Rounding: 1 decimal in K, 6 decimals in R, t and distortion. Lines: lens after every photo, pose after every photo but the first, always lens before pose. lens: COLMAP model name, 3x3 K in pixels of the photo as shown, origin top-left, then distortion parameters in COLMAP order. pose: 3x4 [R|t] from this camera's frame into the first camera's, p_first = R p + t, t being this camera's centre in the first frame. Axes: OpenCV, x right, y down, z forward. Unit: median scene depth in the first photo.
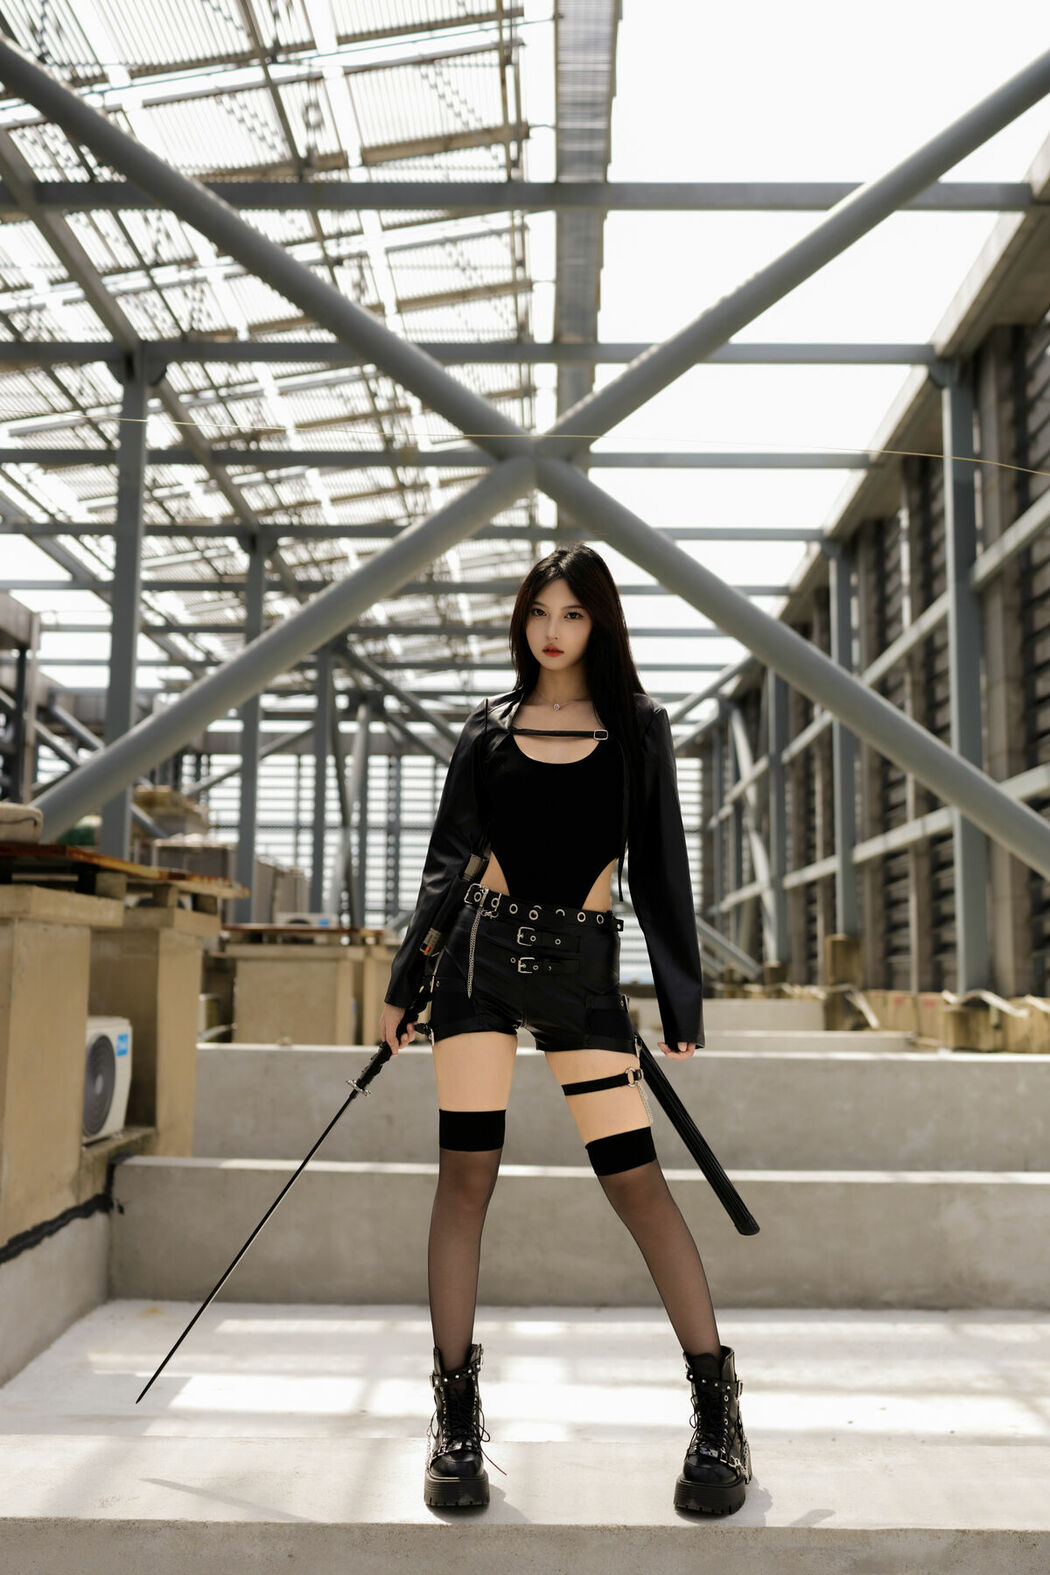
lens RADIAL K [[1469.1, 0, 533.4], [0, 1469.1, 782.9], [0, 0, 1]] dist [-0.007167, 0.002756]
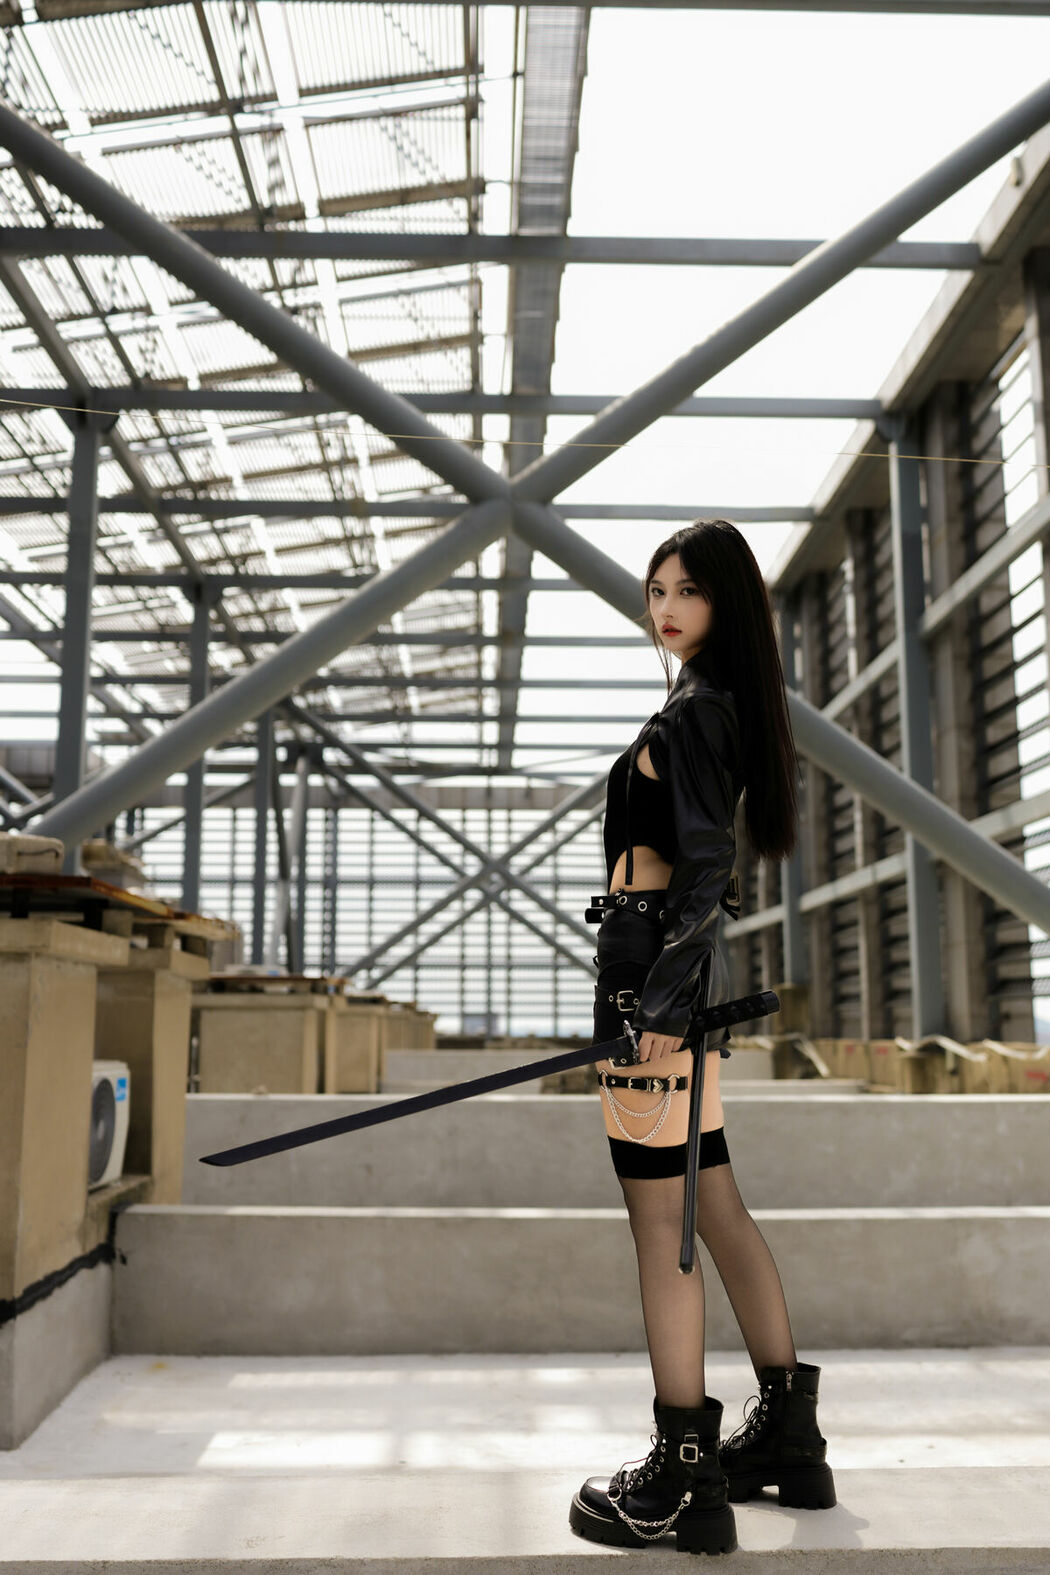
lens RADIAL K [[1469.1, 0, 533.4], [0, 1469.1, 782.9], [0, 0, 1]] dist [-0.007167, 0.002756]
pose [[0.998825, -0.002193, 0.048408, -0.016833], [0.004002, 0.999296, -0.037311, 0.004121], [-0.048292, 0.037461, 0.998131, 0.003252]]
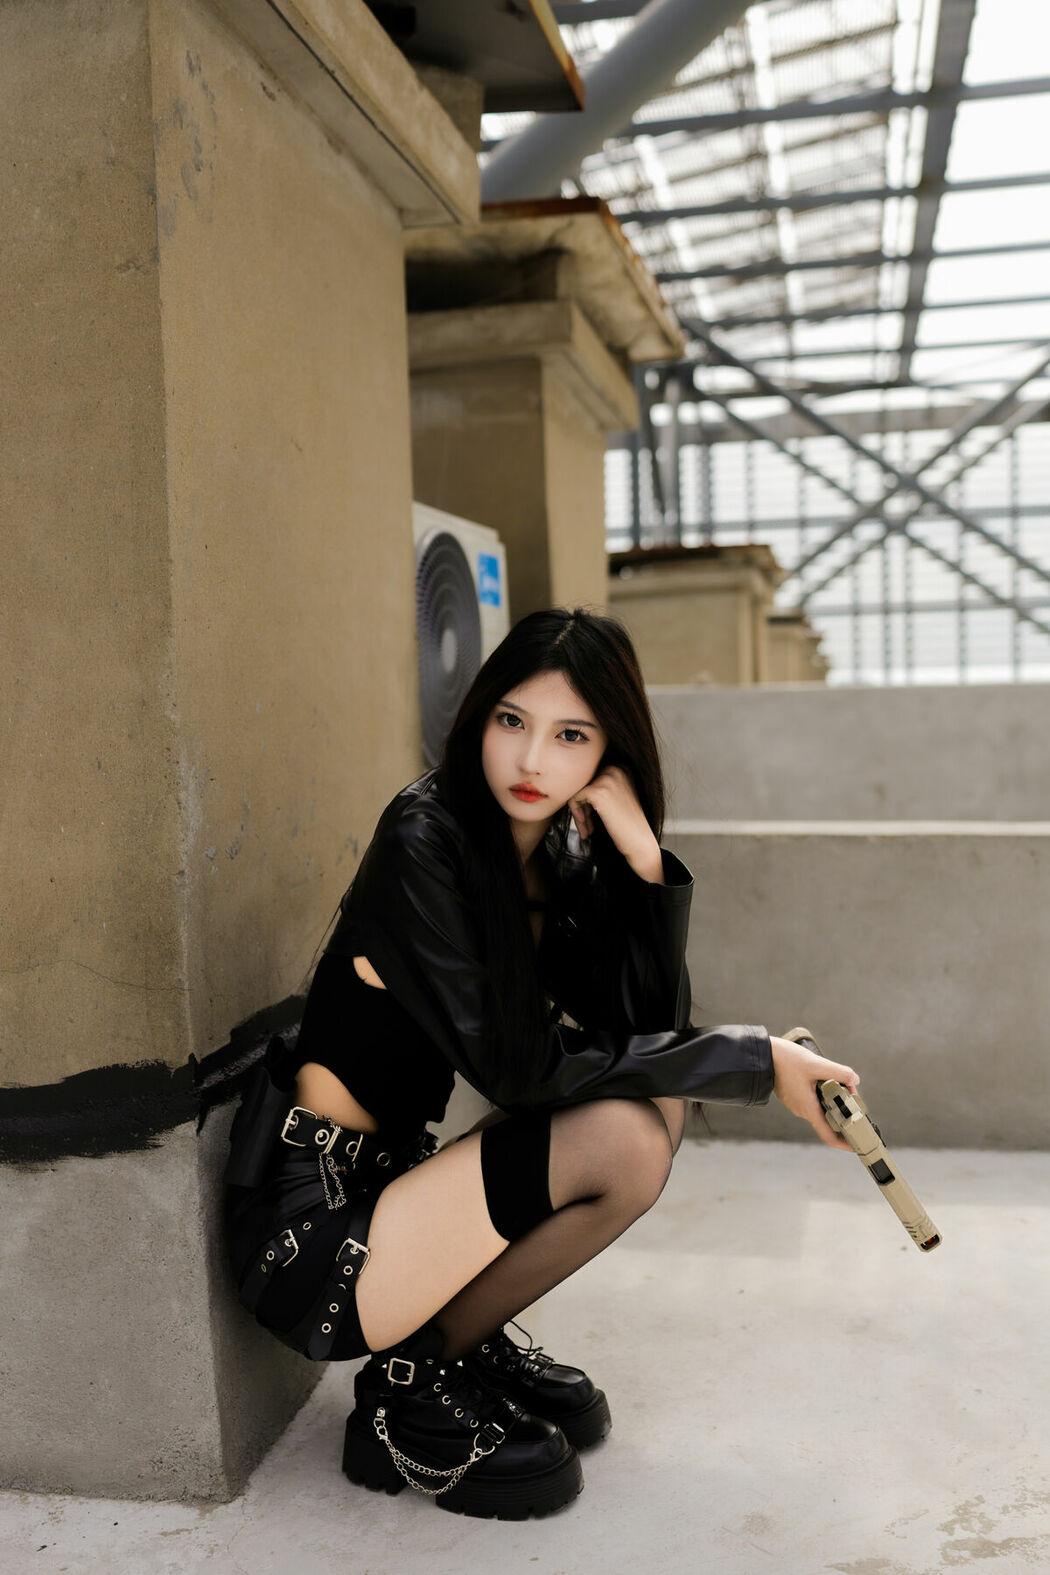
lens RADIAL K [[1469.1, 0, 533.4], [0, 1469.1, 782.9], [0, 0, 1]] dist [-0.007167, 0.002756]
pose [[0.978713, -0.030217, -0.202995, -0.054589], [0.066737, 0.982205, 0.175557, 0.049829], [0.194077, -0.185368, 0.963313, 0.171665]]
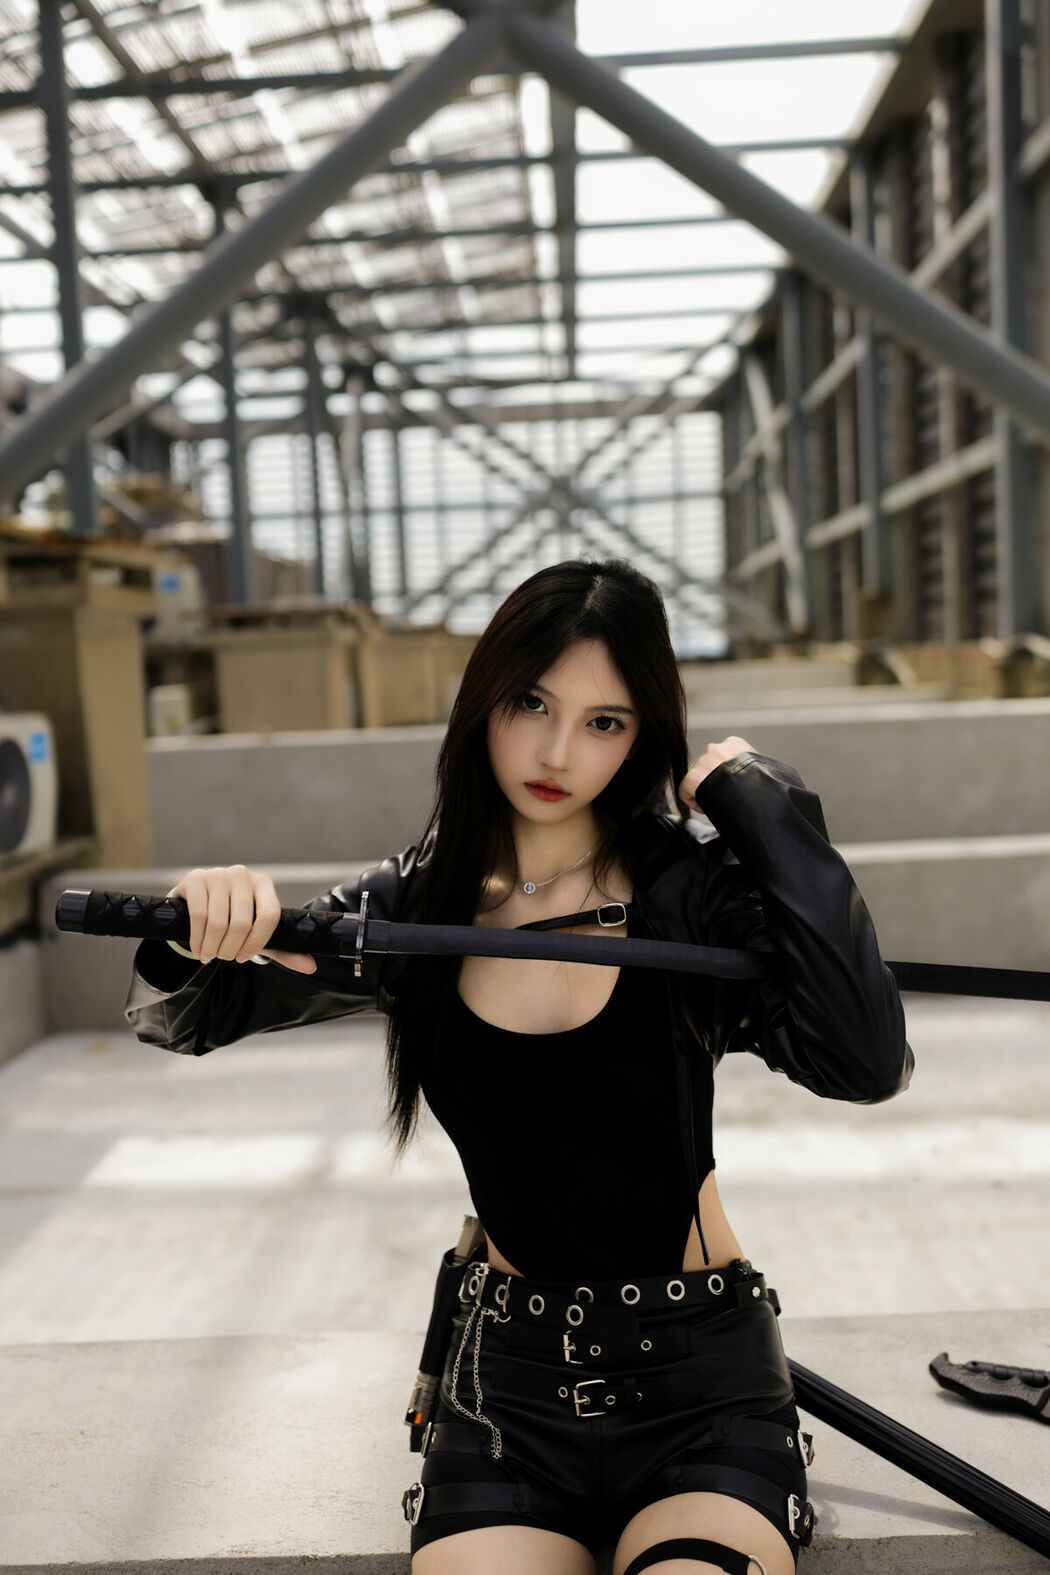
lens RADIAL K [[1469.1, 0, 533.4], [0, 1469.1, 782.9], [0, 0, 1]] dist [-0.007167, 0.002756]
pose [[0.998148, -0.056906, -0.021520, 0.006790], [0.060192, 0.975141, 0.213251, 0.012386], [0.008850, -0.214152, 0.976760, 0.059748]]
